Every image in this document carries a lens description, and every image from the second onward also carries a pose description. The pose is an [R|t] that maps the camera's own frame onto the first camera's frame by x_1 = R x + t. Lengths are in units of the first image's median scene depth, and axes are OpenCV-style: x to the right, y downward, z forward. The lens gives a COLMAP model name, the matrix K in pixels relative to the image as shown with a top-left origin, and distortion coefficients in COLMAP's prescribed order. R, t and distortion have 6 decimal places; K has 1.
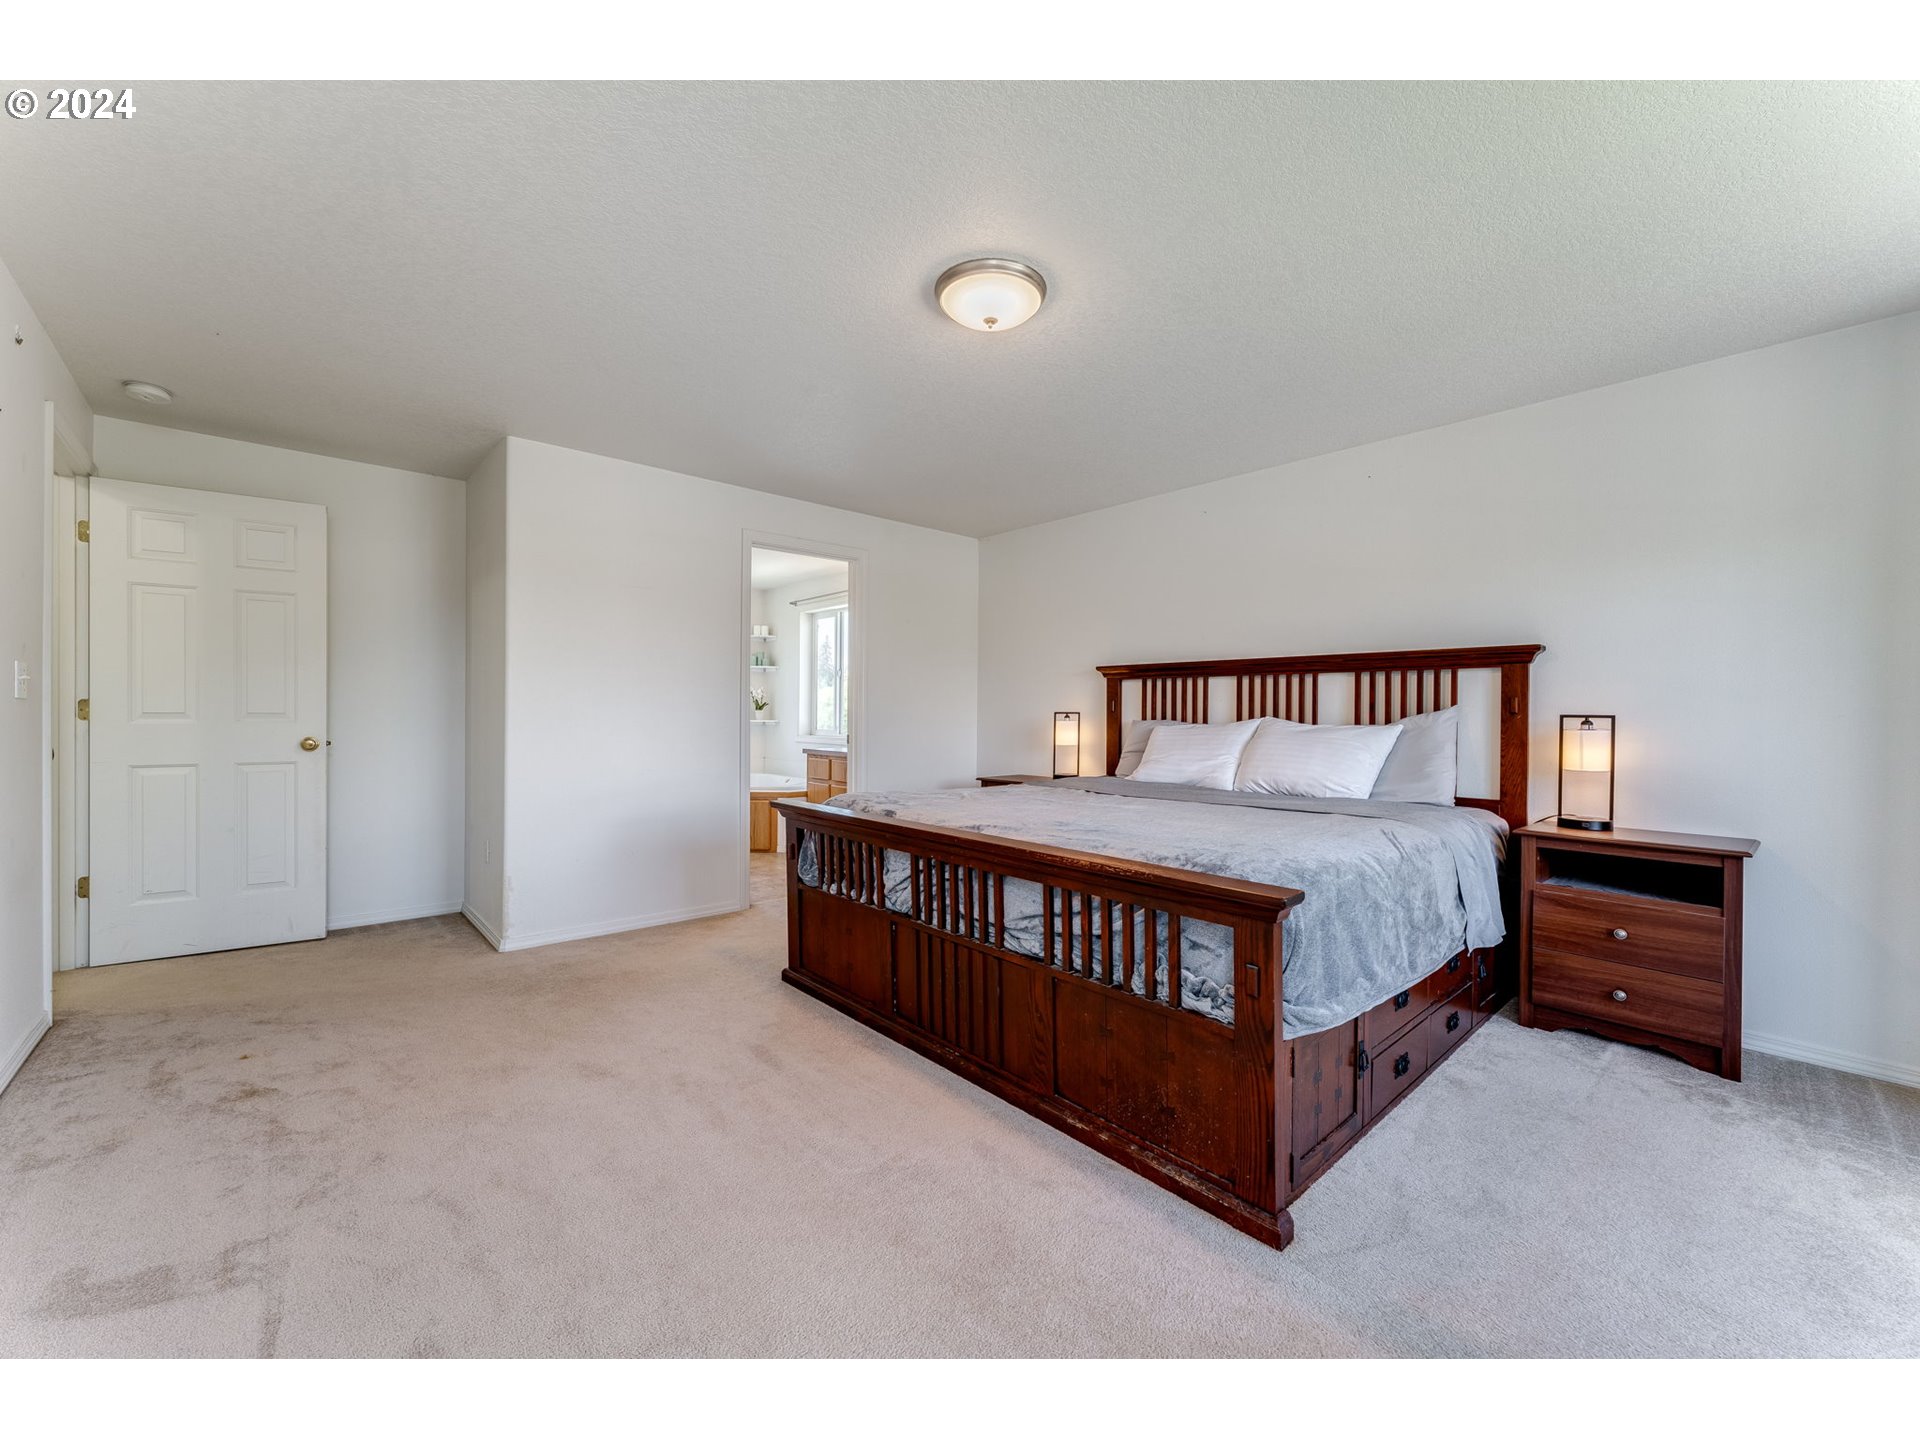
lens RADIAL K [[765.8, 0, 954.8], [0, 765.8, 714.2], [0, 0, 1]] dist [-0.001691, 0.000193]
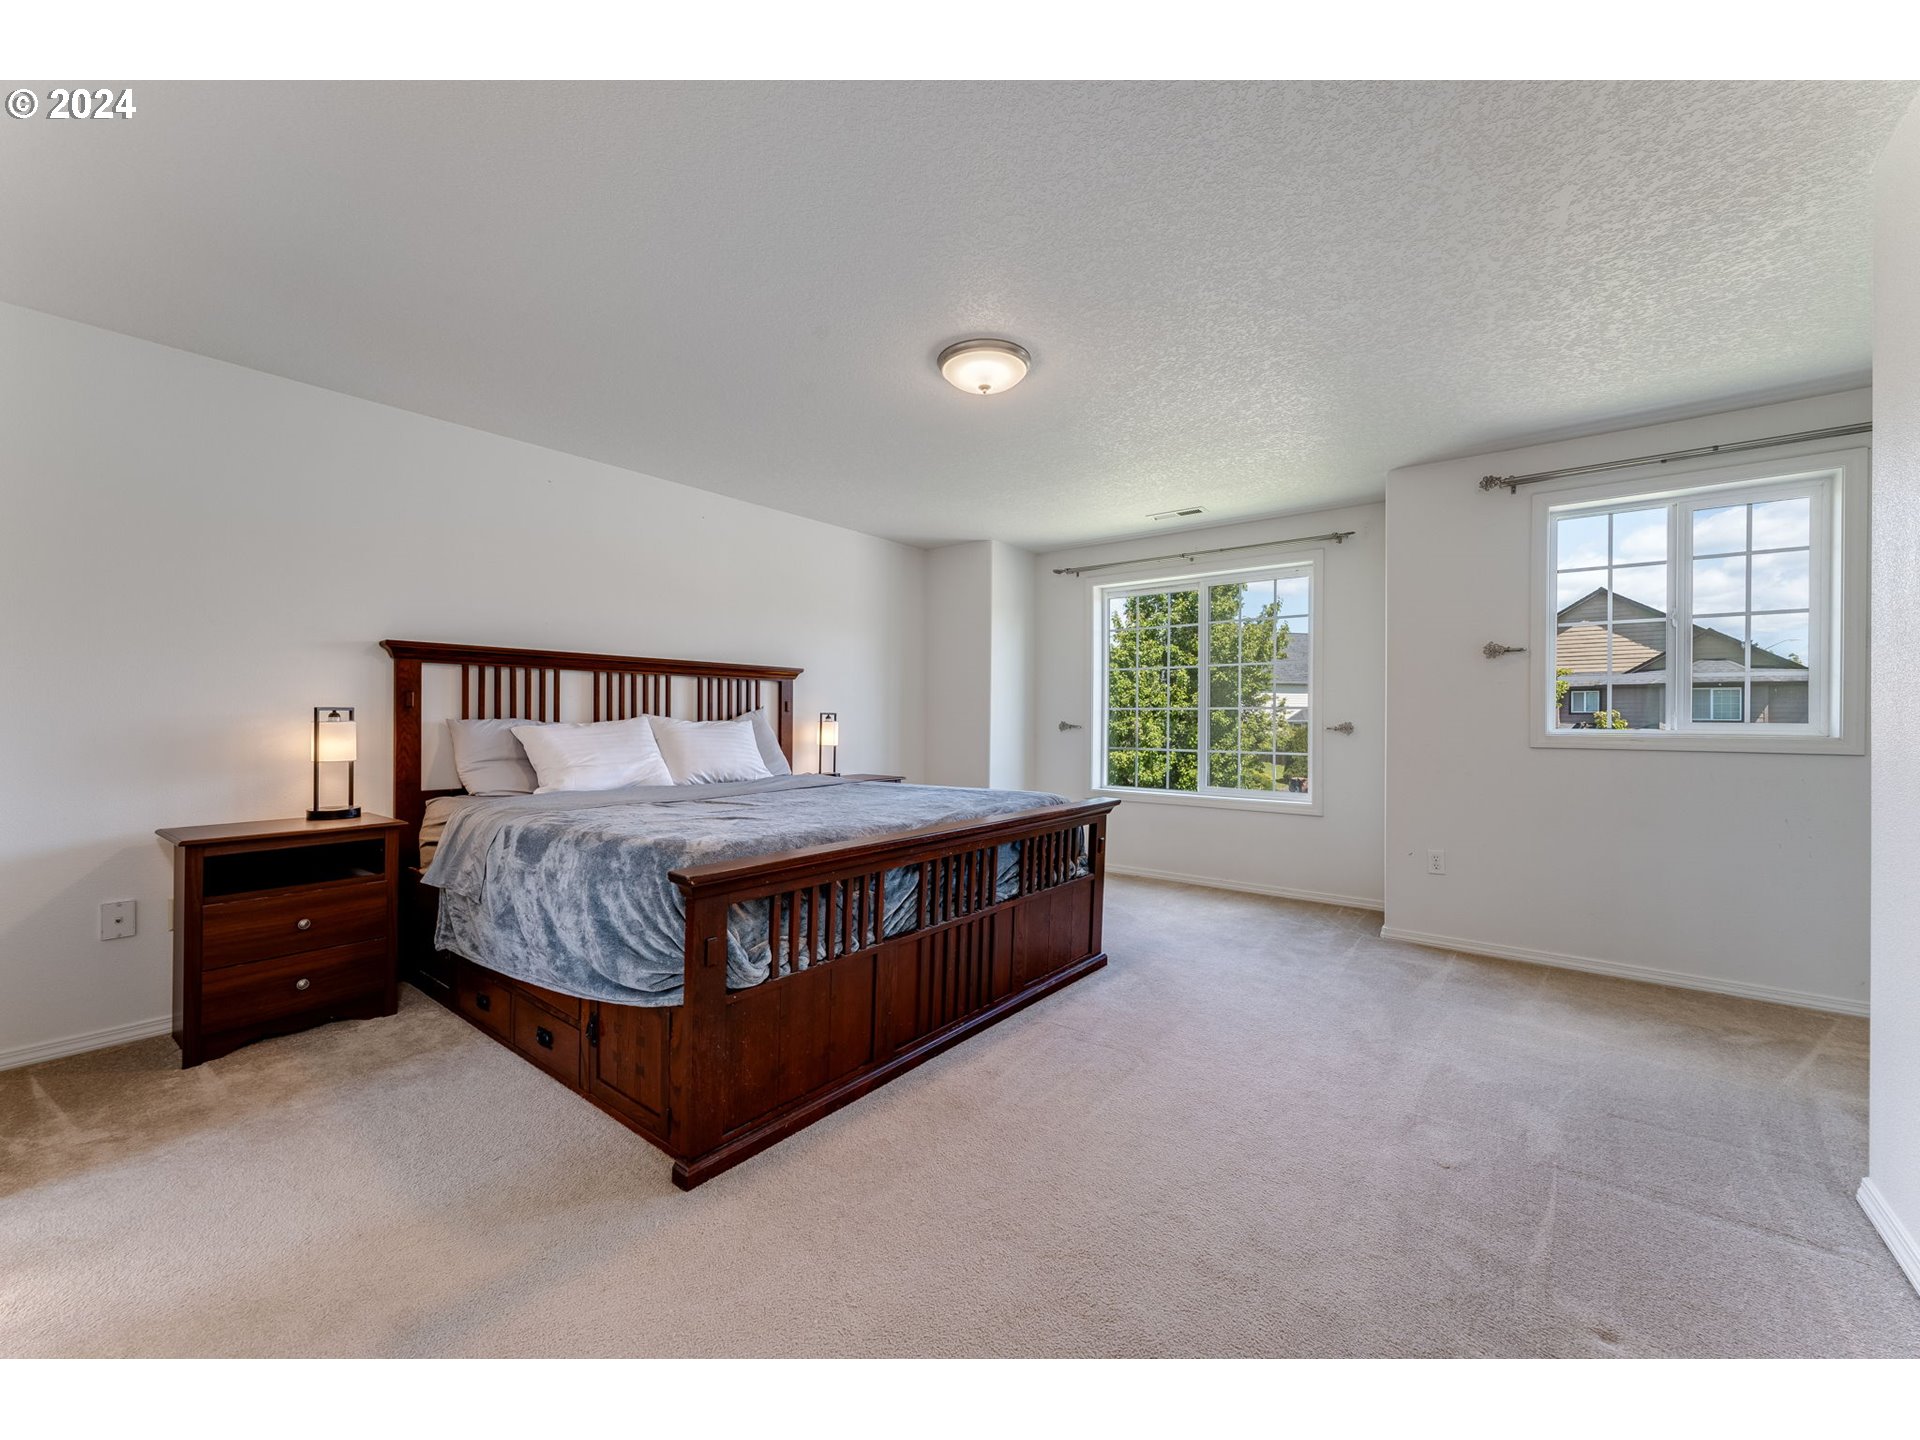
lens RADIAL K [[765.8, 0, 954.8], [0, 765.8, 714.2], [0, 0, 1]] dist [-0.001691, 0.000193]
pose [[-0.176392, -0.007530, 0.984291, -0.725653], [-0.010557, 0.999928, 0.005758, -0.007668], [-0.984263, -0.009375, -0.176459, 0.809701]]
